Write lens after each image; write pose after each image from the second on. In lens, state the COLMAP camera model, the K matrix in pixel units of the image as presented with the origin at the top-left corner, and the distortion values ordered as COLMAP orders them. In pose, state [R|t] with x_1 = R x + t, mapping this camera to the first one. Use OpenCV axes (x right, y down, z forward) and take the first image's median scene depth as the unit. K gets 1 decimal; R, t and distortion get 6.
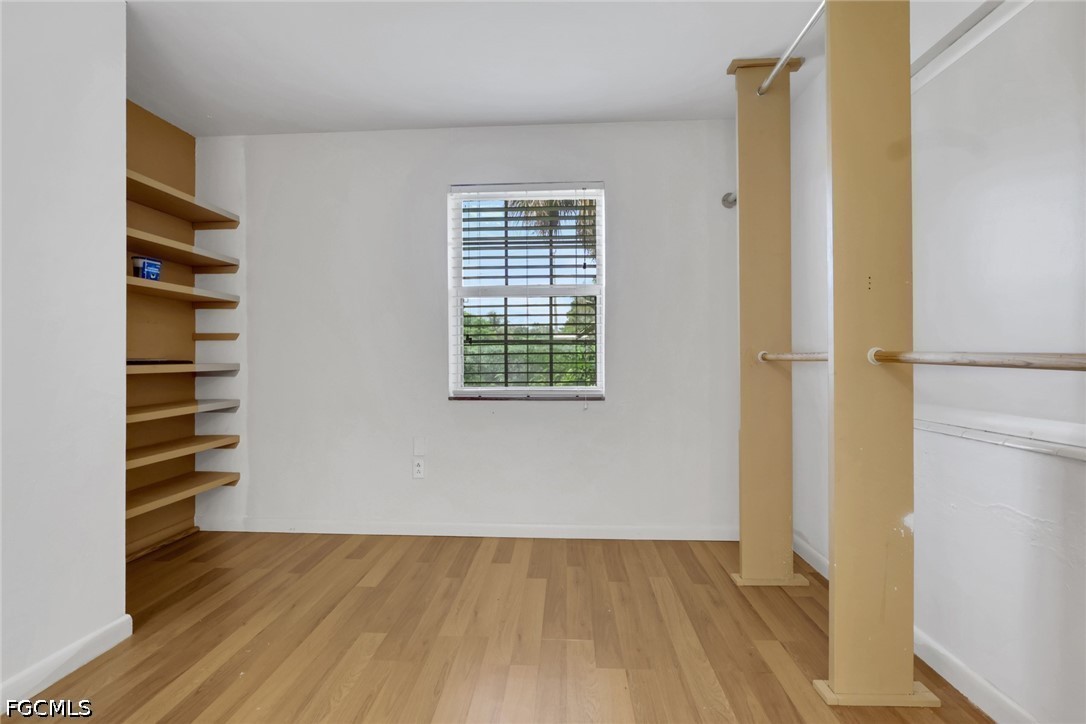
lens RADIAL K [[537.6, 0, 539.8], [0, 537.6, 357.3], [0, 0, 1]] dist [-0.005883, 0.000552]
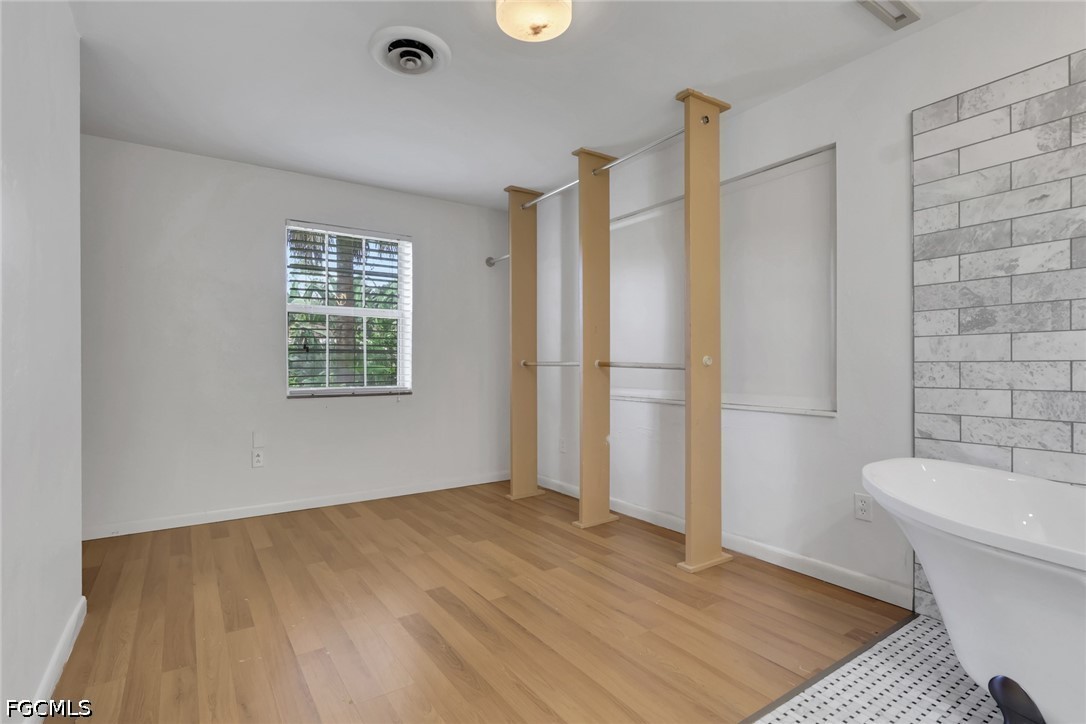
lens RADIAL K [[517.6, 0, 542.6], [0, 517.6, 364.9], [0, 0, 1]] dist [-0.005267, 0.000303]
pose [[0.792073, 0.000199, 0.610427, -0.530776], [-0.002764, 0.999991, 0.003260, -0.002191], [-0.610420, -0.004270, 0.792066, -0.331198]]
